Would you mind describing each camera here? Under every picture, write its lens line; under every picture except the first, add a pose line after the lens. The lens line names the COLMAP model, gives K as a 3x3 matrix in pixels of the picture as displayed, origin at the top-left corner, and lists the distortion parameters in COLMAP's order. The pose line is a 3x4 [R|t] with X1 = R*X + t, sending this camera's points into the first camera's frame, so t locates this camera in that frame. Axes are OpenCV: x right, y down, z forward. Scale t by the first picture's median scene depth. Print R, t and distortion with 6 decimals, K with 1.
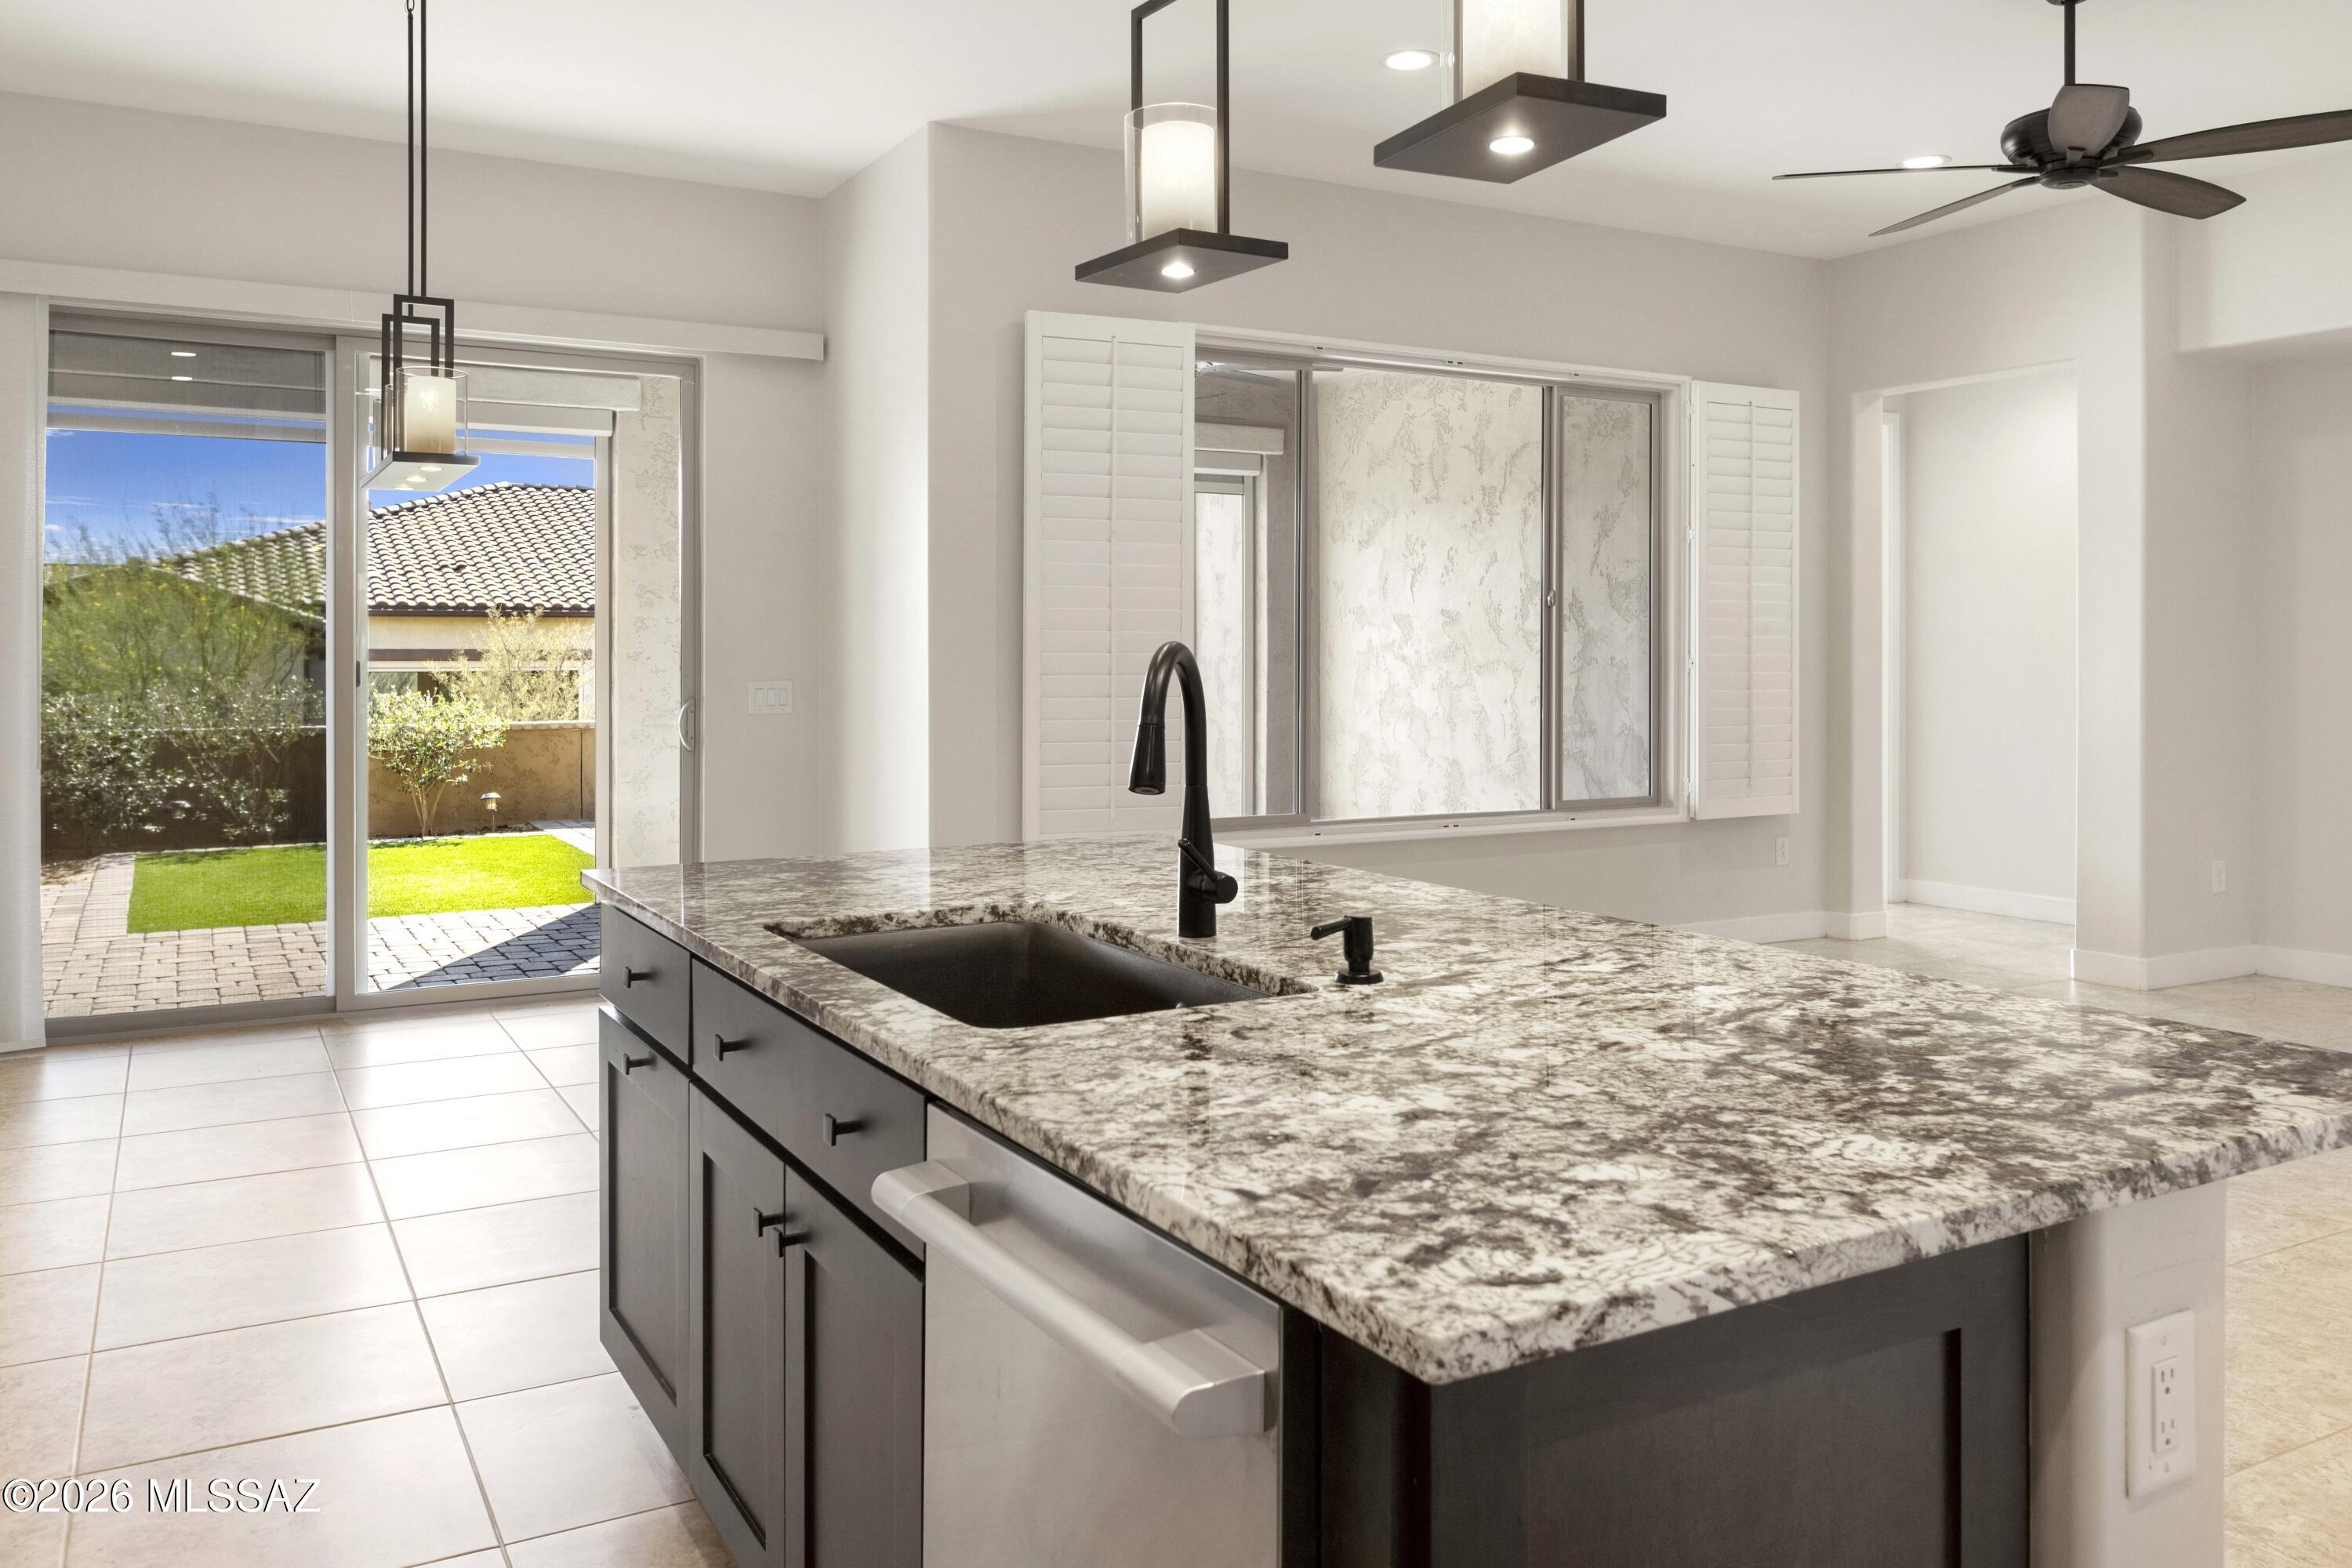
lens RADIAL K [[1733.8, 0, 1118.6], [0, 1733.8, 663.6], [0, 0, 1]] dist [0.000195, 0.001415]
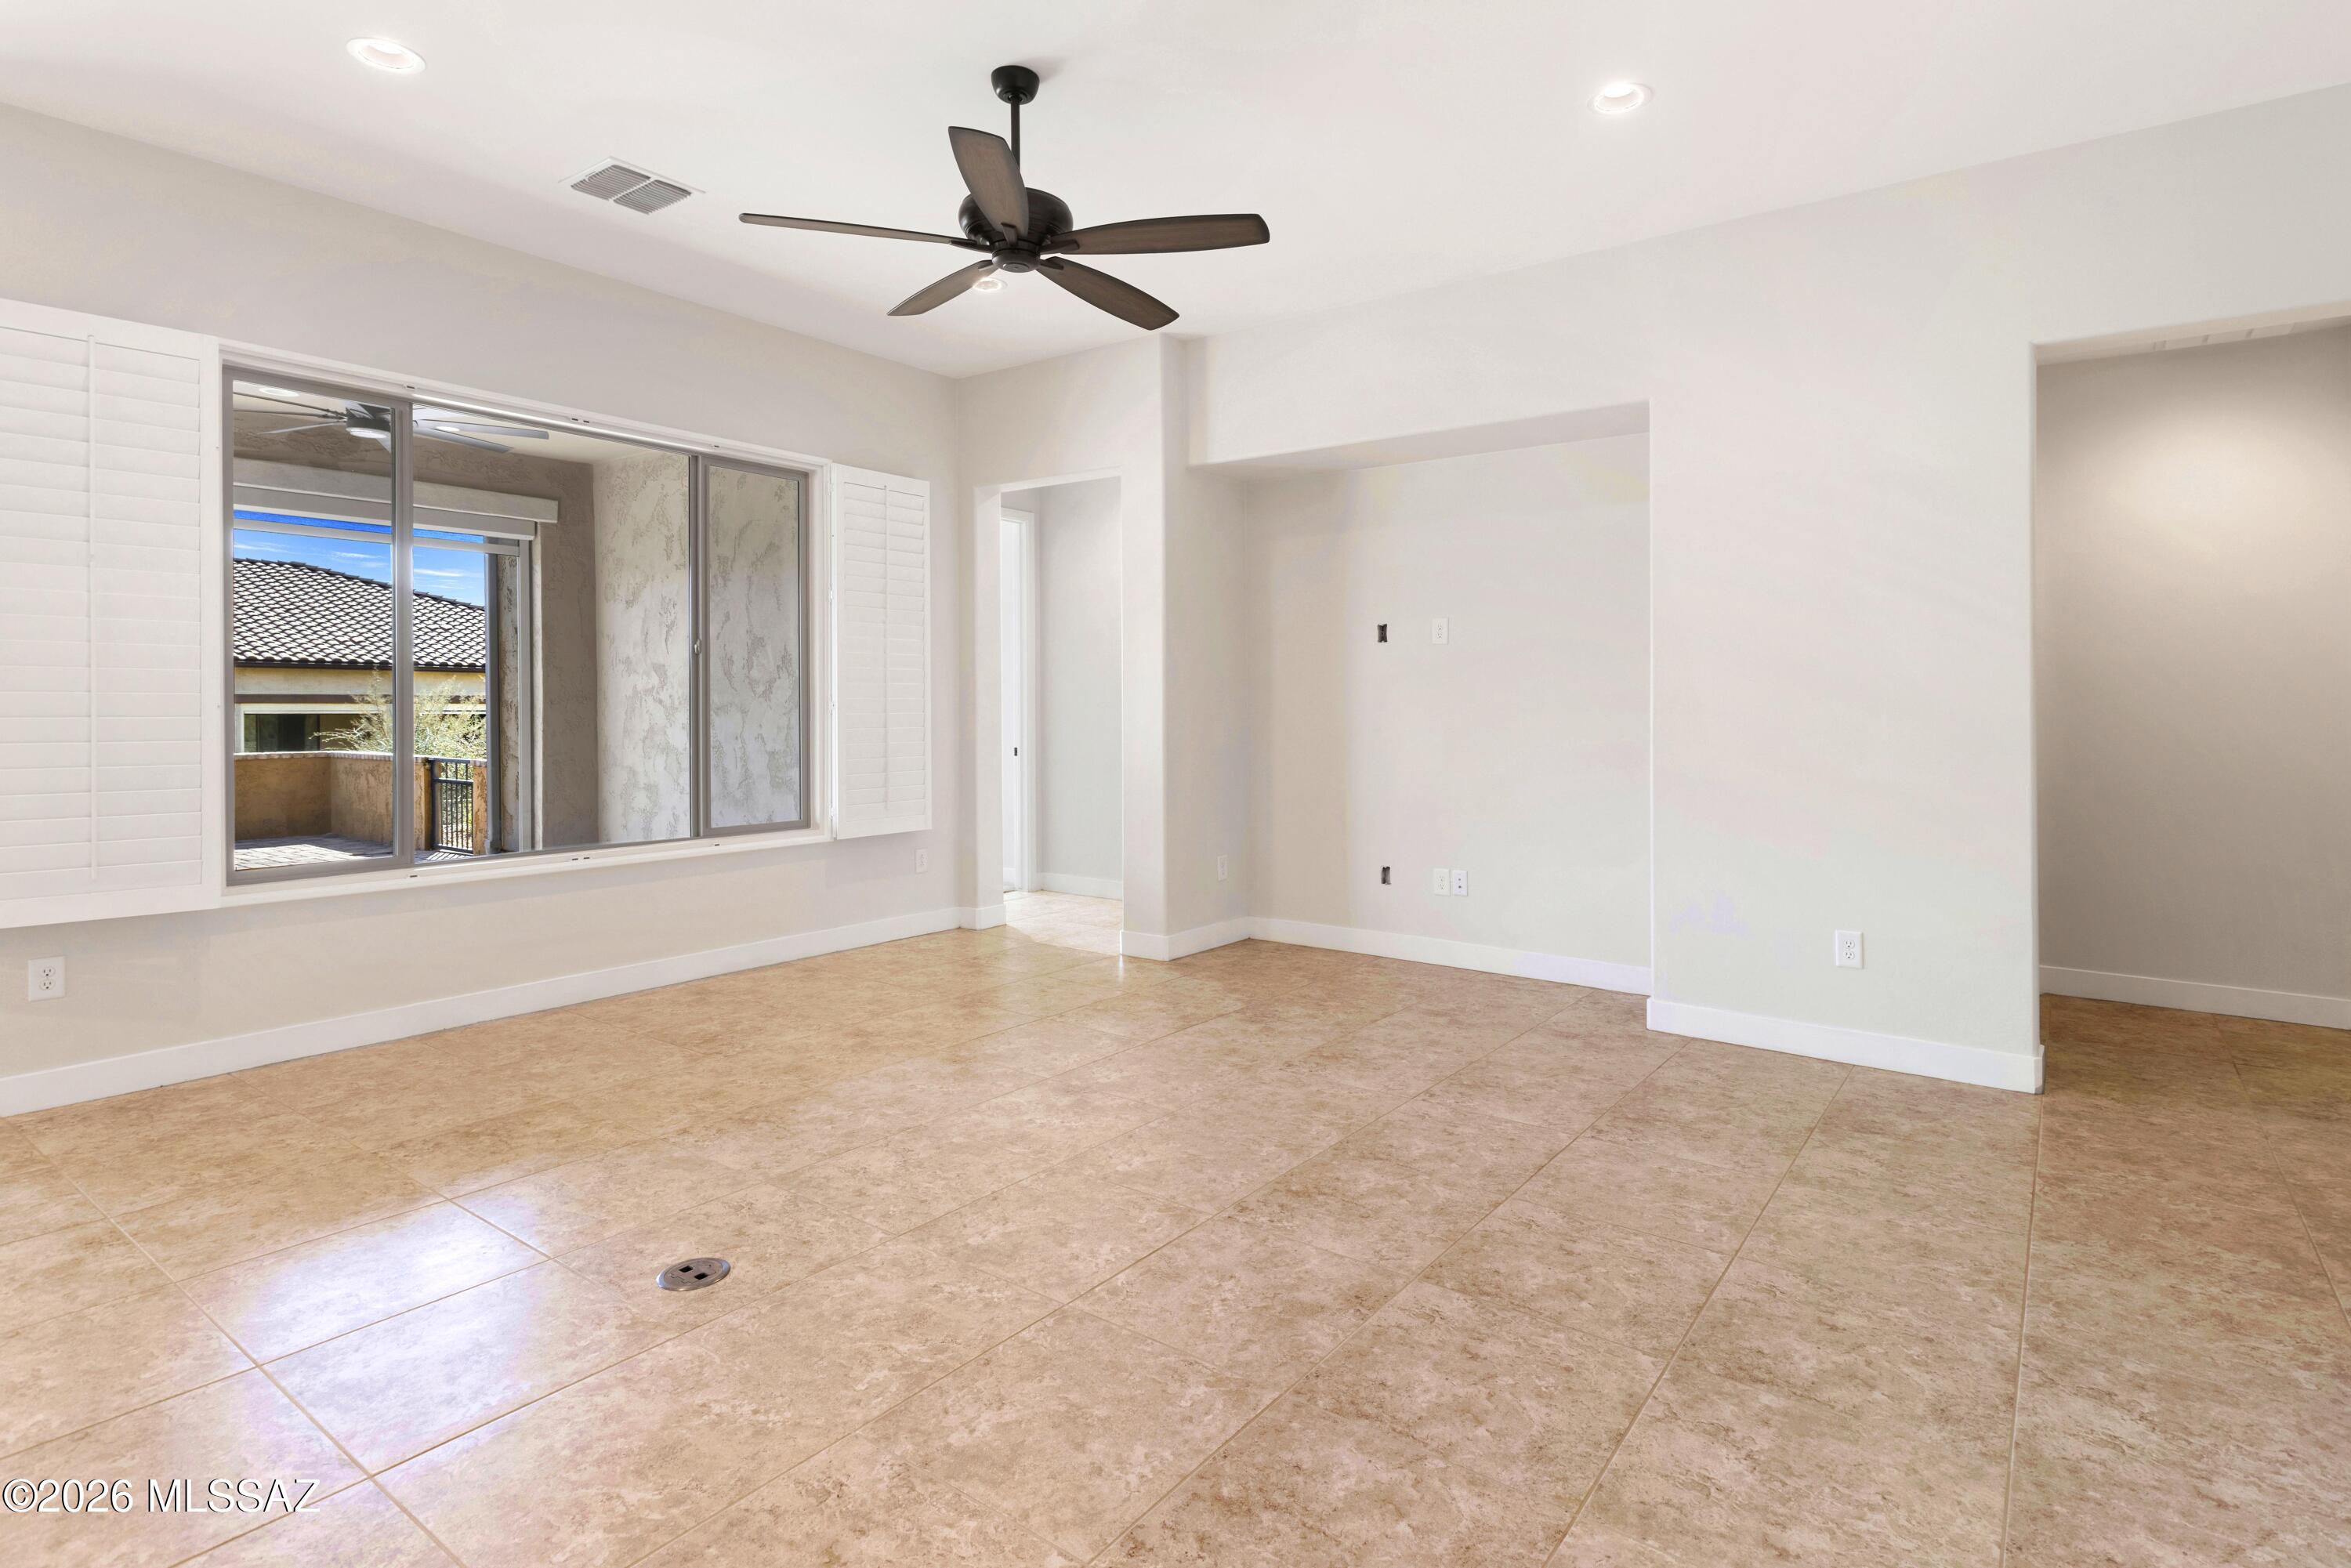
lens RADIAL K [[1193.7, 0, 1182.5], [0, 1193.7, 701.5], [0, 0, 1]] dist [0.000772, -0.000276]
pose [[0.906370, 0.003079, 0.422474, 0.200781], [-0.000771, 0.999984, -0.005634, 0.001484], [-0.422485, 0.004781, 0.906357, 0.169454]]
